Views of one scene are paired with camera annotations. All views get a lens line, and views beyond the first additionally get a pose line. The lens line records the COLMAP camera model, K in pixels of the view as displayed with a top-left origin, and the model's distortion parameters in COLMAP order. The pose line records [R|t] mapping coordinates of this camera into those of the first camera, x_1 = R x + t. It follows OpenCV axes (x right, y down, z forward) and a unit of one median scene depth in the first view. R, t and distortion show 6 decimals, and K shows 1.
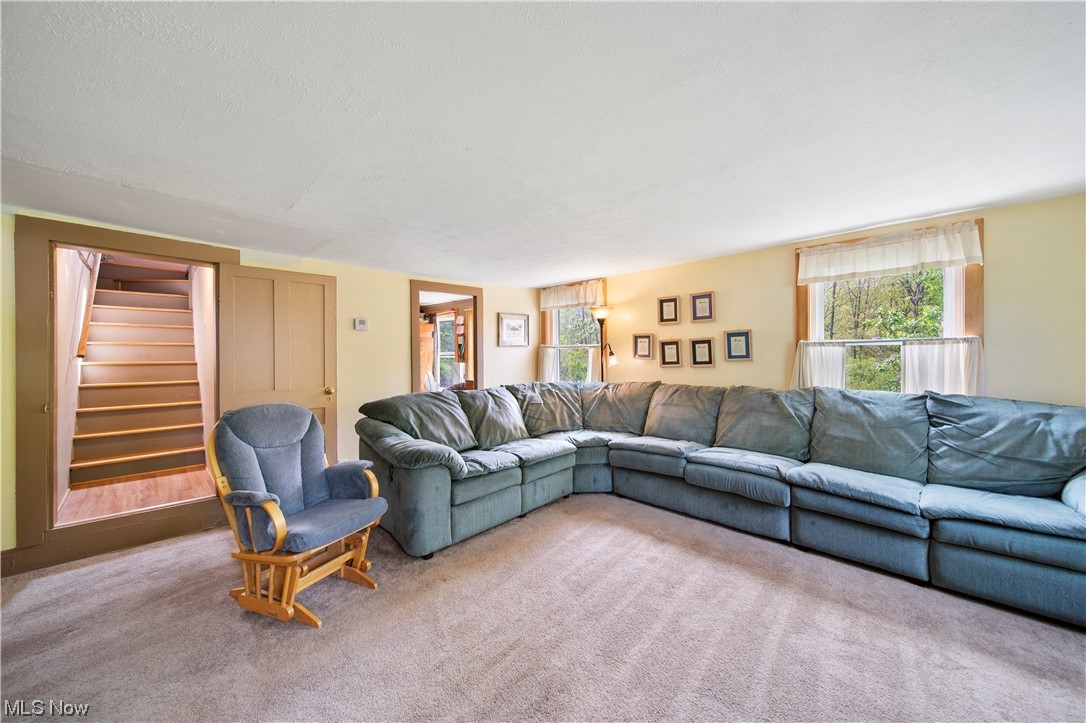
lens RADIAL K [[377.8, 0, 542.7], [0, 377.8, 359.5], [0, 0, 1]] dist [-0.001337, -0.000247]
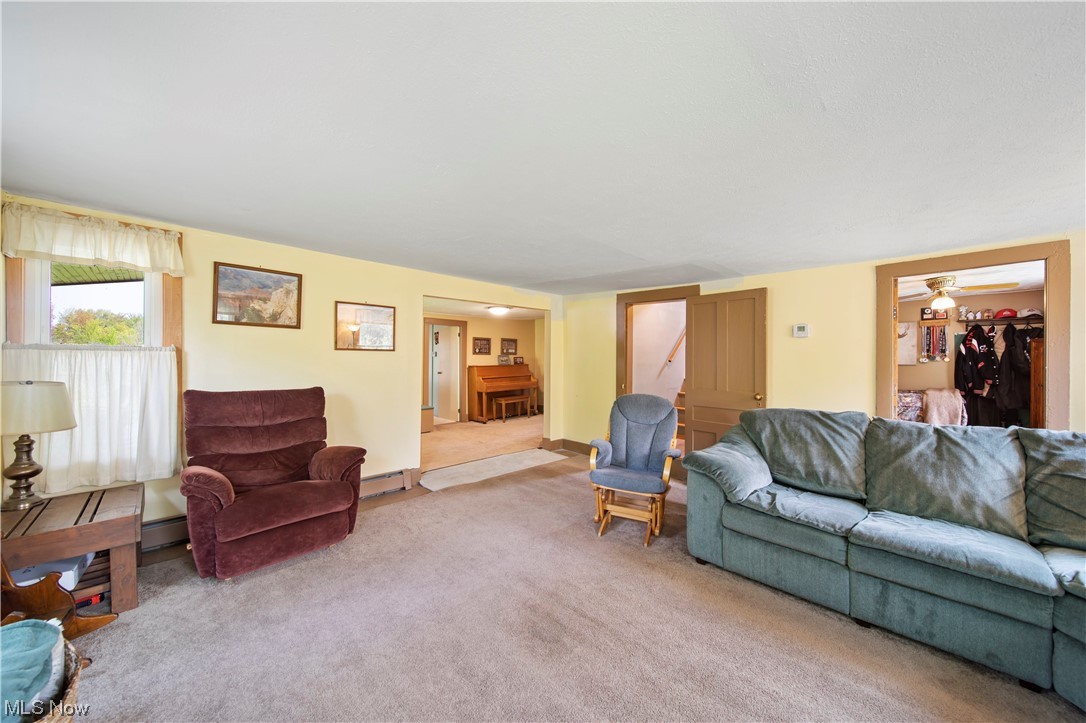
lens RADIAL K [[377.8, 0, 542.7], [0, 377.8, 359.5], [0, 0, 1]] dist [-0.001337, -0.000247]
pose [[-0.014072, 0.011284, -0.999837, 0.556798], [-0.027687, 0.999549, 0.011671, -0.018713], [0.999518, 0.027846, -0.013753, 0.443409]]
